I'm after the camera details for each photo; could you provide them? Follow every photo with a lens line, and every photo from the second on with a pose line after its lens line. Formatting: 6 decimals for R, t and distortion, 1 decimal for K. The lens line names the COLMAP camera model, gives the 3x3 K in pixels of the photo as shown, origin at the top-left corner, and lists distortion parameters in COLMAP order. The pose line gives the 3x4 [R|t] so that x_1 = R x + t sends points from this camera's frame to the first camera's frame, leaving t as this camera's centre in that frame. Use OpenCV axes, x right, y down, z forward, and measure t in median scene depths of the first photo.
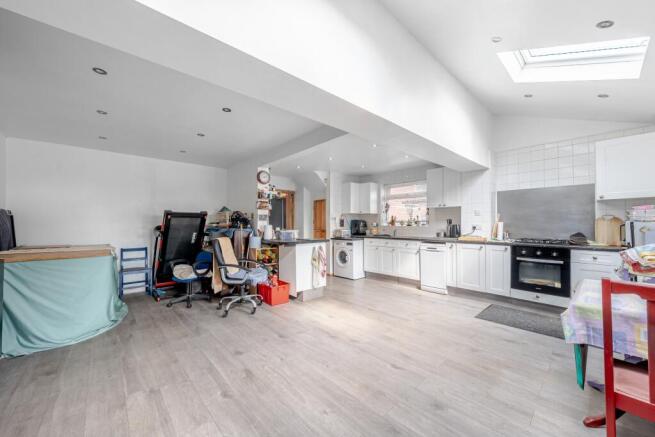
lens RADIAL K [[244.7, 0, 327.5], [0, 244.7, 218.5], [0, 0, 1]] dist [-0.000214, -0.000016]
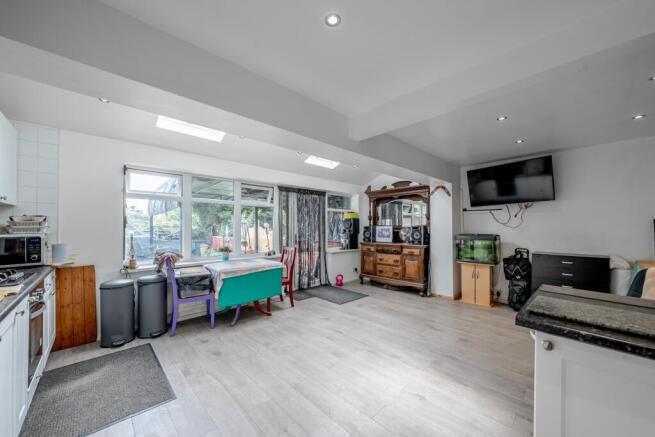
lens RADIAL K [[245.1, 0, 327.5], [0, 245.1, 227.7], [0, 0, 1]] dist [0.000141, 0.000016]
pose [[-0.999719, 0.001672, -0.023664, 0.182548], [0.002213, 0.999736, -0.022879, 0.007678], [0.023619, -0.022925, -0.999458, 1.164500]]
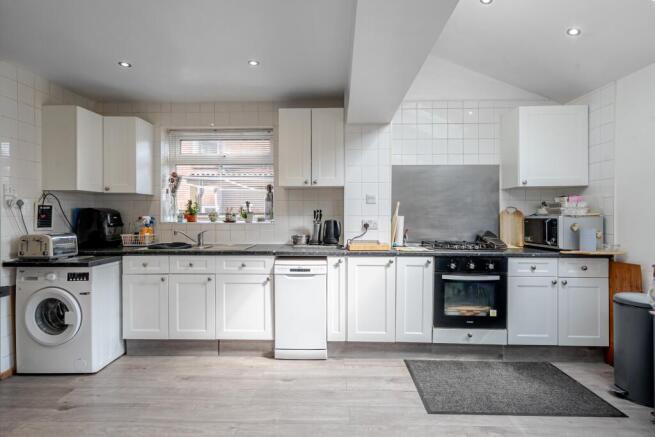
lens RADIAL K [[333.8, 0, 327.5], [0, 333.8, 218.5], [0, 0, 1]] dist [0.002451, 0.000249]
pose [[0.693445, -0.005539, 0.720489, -0.008486], [-0.017130, 0.999561, 0.024172, 0.003830], [-0.720306, -0.029104, 0.693045, 0.508948]]
